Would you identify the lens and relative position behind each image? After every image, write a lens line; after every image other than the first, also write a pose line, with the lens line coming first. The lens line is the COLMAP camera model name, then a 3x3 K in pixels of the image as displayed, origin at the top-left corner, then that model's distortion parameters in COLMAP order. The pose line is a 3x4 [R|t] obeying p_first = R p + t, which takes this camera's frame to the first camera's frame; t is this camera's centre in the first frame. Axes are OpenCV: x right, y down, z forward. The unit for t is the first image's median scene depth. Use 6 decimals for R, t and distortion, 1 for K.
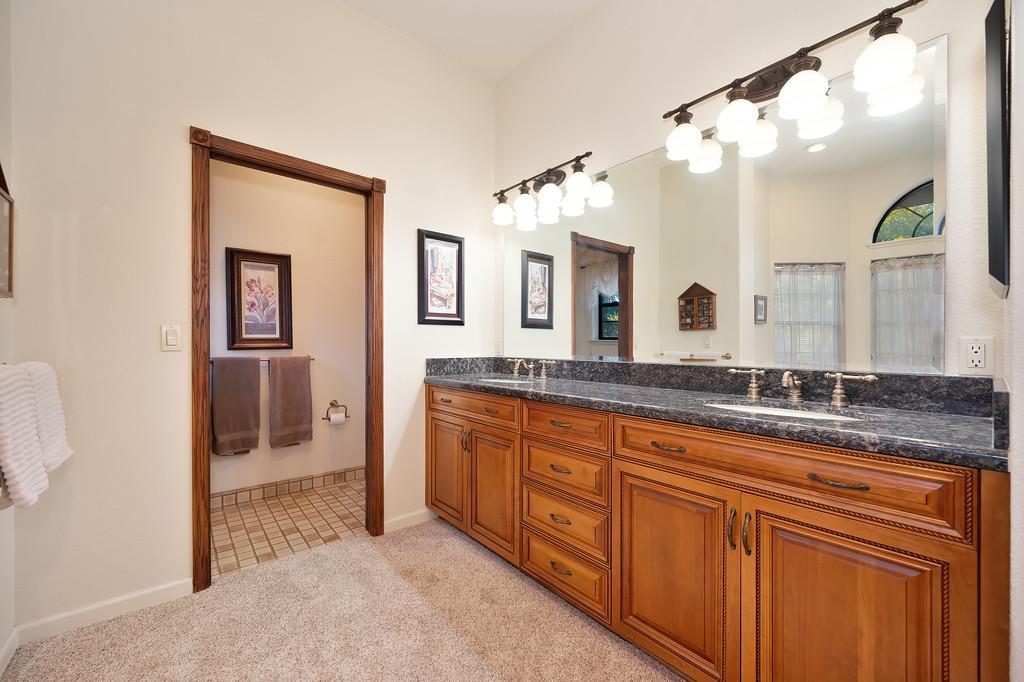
lens RADIAL K [[399.6, 0, 523.6], [0, 399.6, 345.6], [0, 0, 1]] dist [-0.007690, 0.000881]
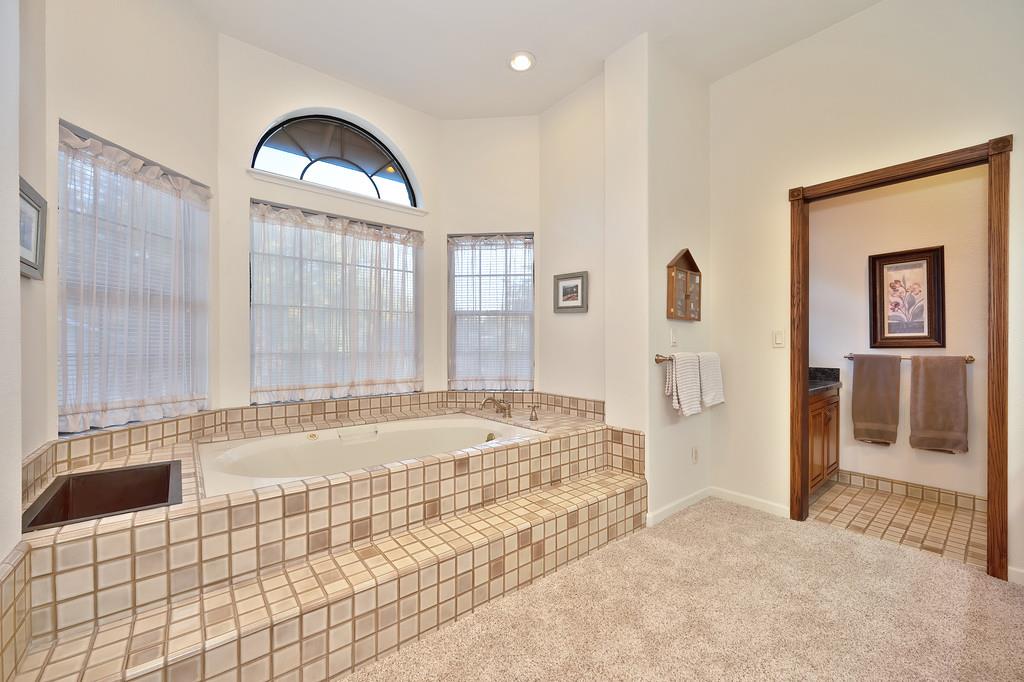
lens RADIAL K [[399.6, 0, 515.8], [0, 399.6, 345.4], [0, 0, 1]] dist [-0.007690, 0.000881]
pose [[-0.016514, 0.003445, -0.999858, 0.373534], [-0.001578, 0.999993, 0.003471, 0.001535], [0.999862, 0.001635, -0.016509, 0.027699]]
